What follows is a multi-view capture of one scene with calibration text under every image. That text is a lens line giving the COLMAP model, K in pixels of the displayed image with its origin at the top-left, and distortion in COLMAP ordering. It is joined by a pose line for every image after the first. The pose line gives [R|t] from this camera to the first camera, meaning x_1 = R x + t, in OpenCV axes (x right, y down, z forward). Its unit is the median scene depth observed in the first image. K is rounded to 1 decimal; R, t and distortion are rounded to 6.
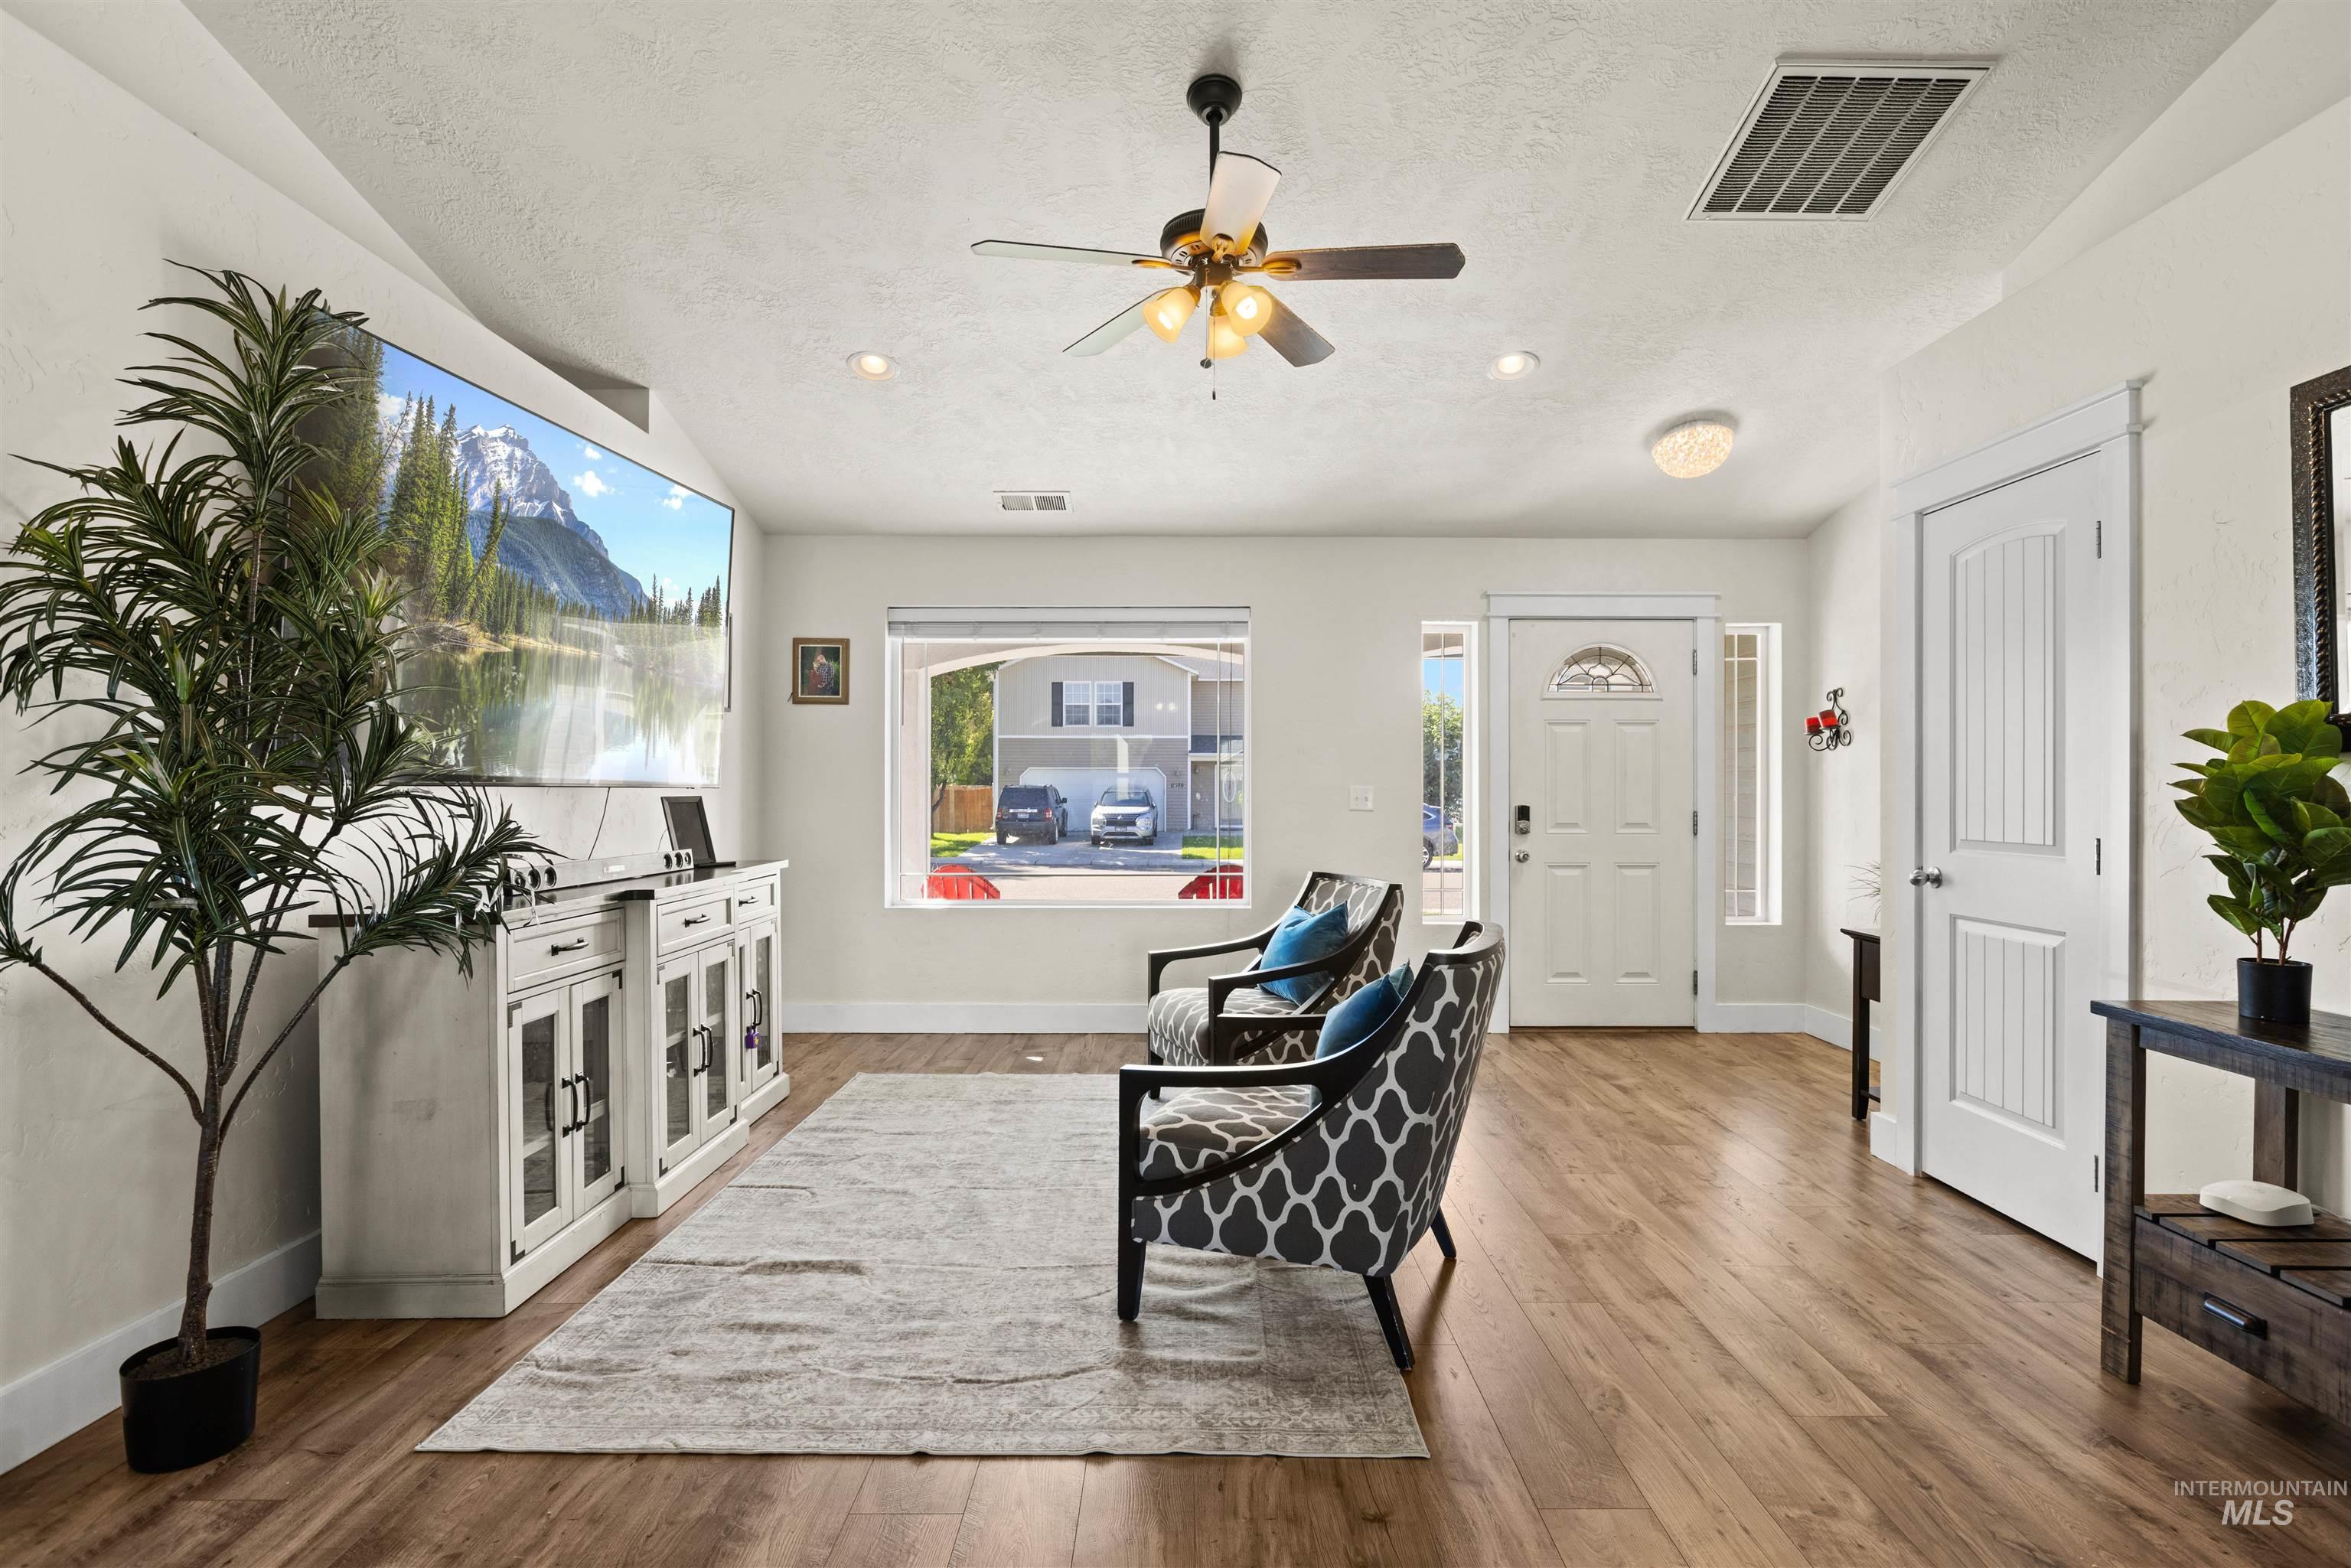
lens RADIAL K [[1139.0, 0, 1194.4], [0, 1139.0, 785.3], [0, 0, 1]] dist [-0.003481, -0.003763]
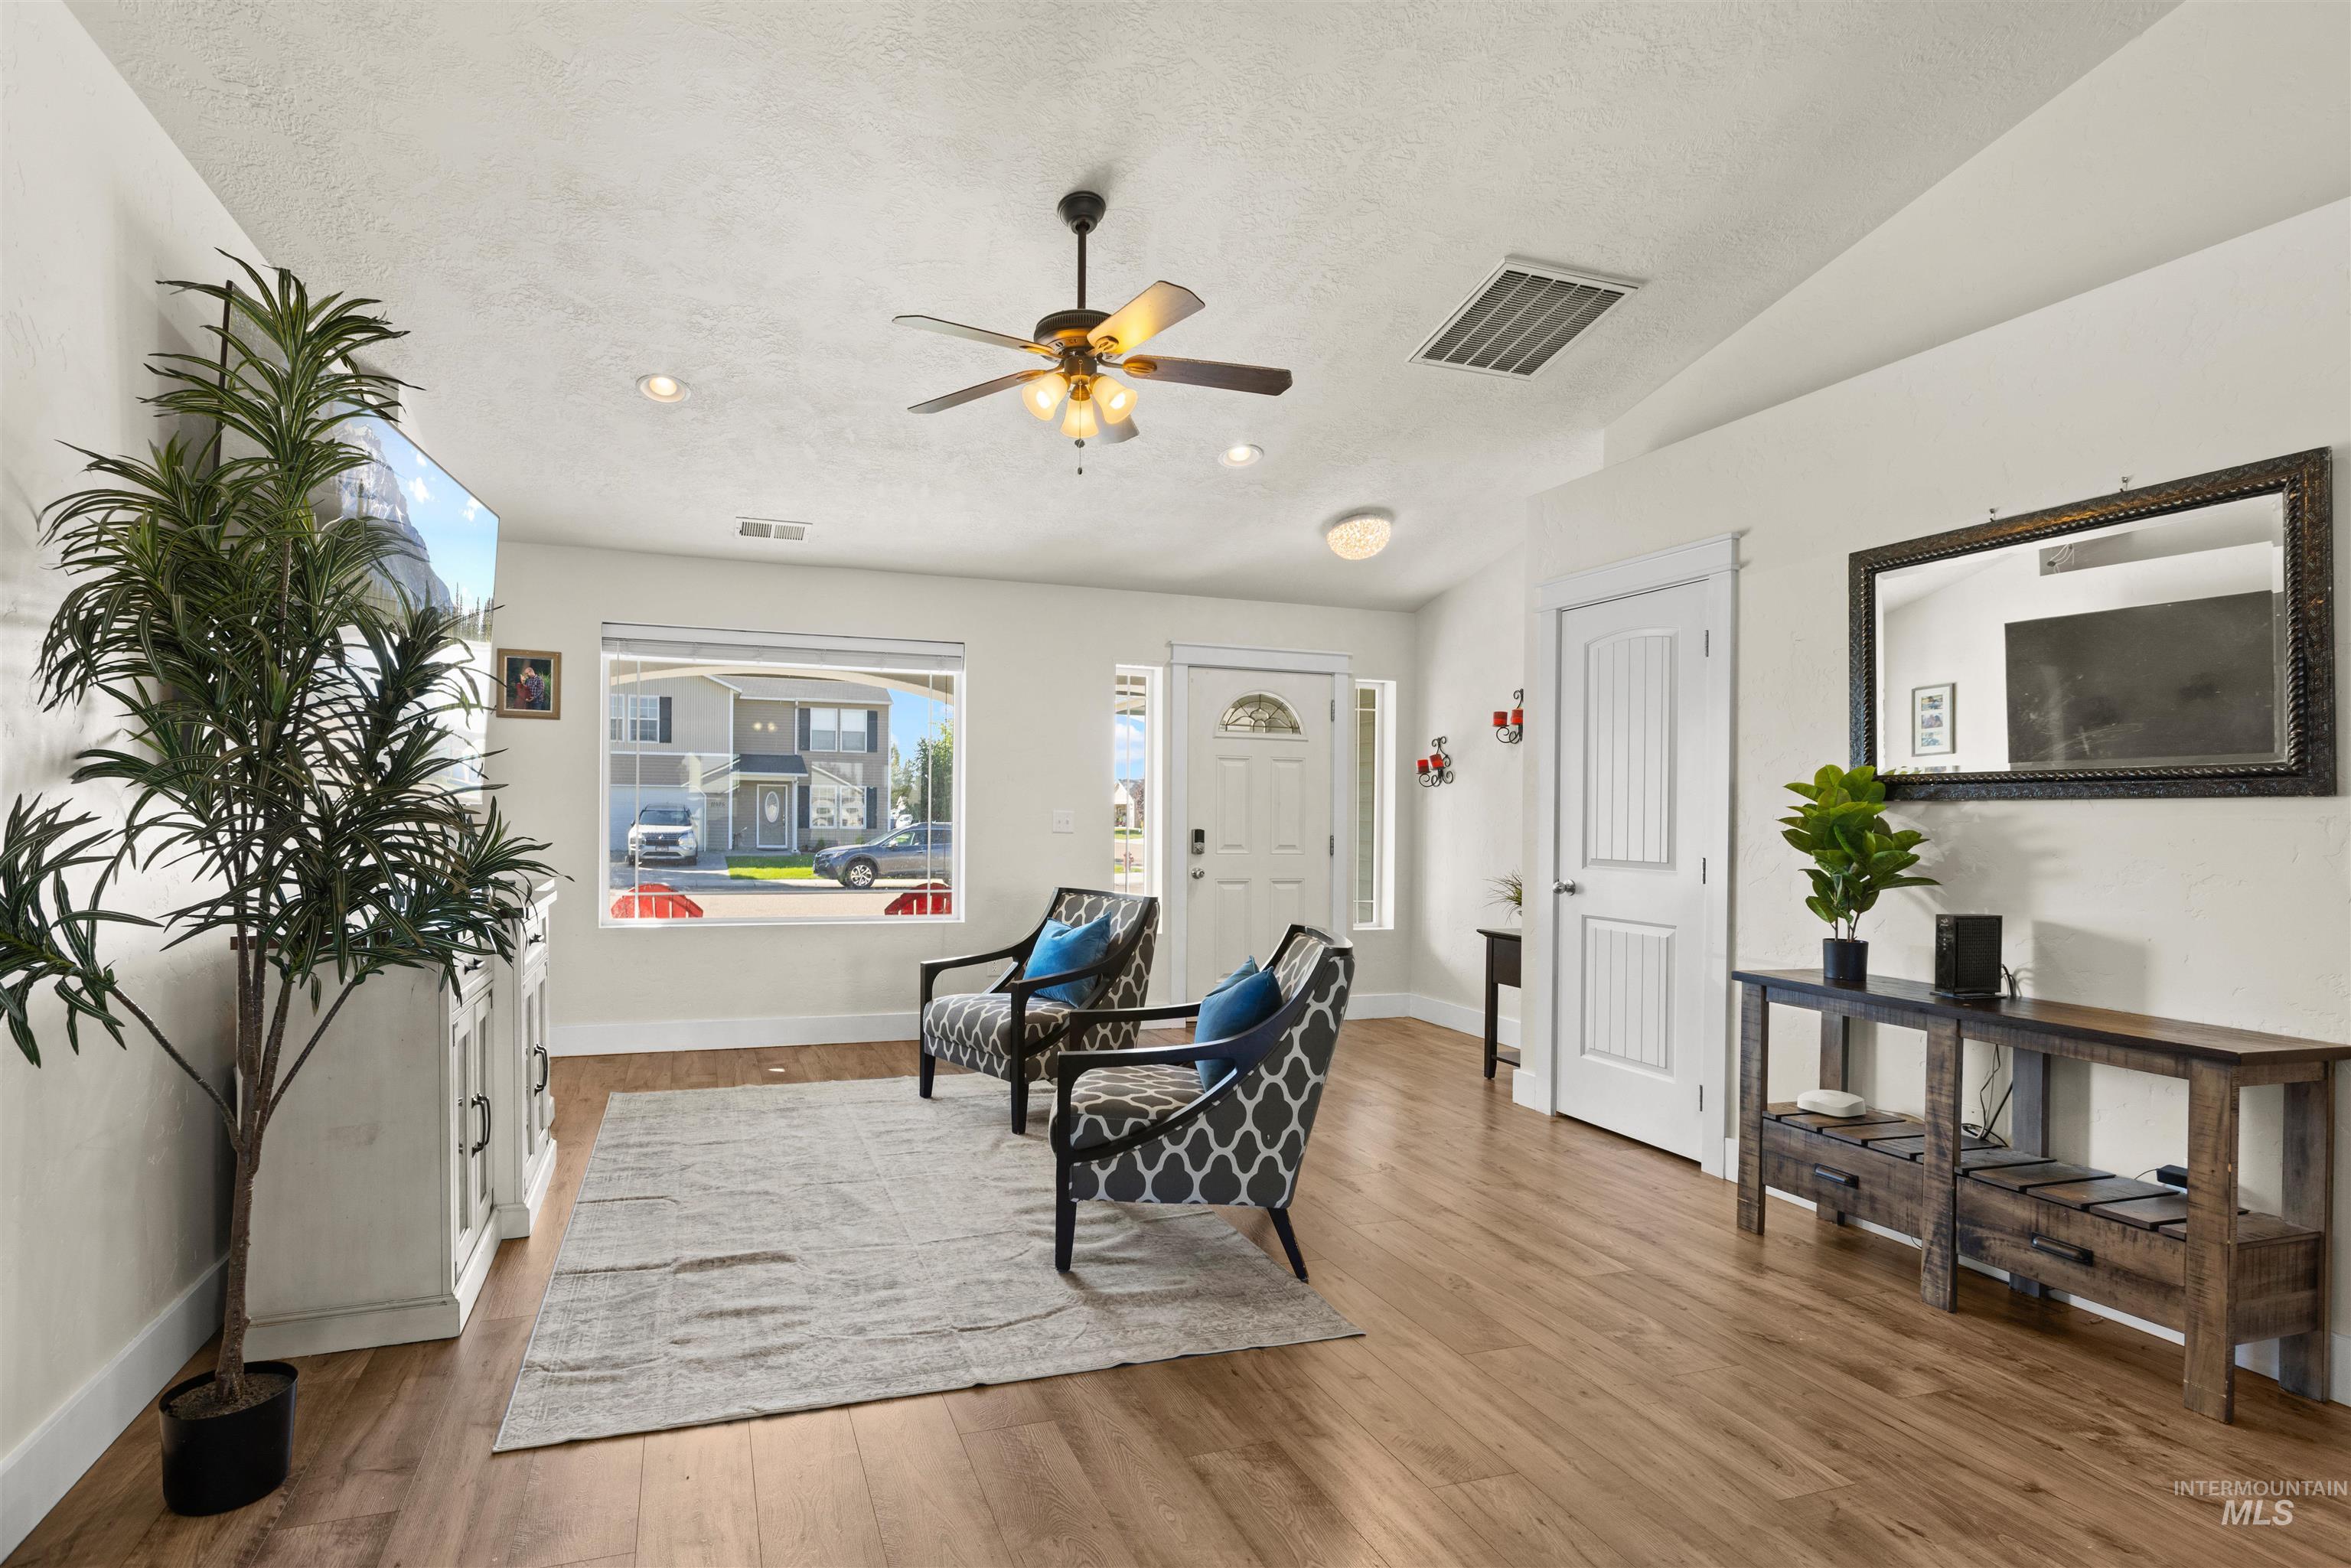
lens RADIAL K [[1120.0, 0, 1056.3], [0, 1120.0, 811.0], [0, 0, 1]] dist [-0.001818, -0.001148]
pose [[0.956370, 0.013361, 0.291852, -0.343049], [-0.014554, 0.999892, 0.001915, -0.001817], [-0.291795, -0.006079, 0.956462, -0.077431]]
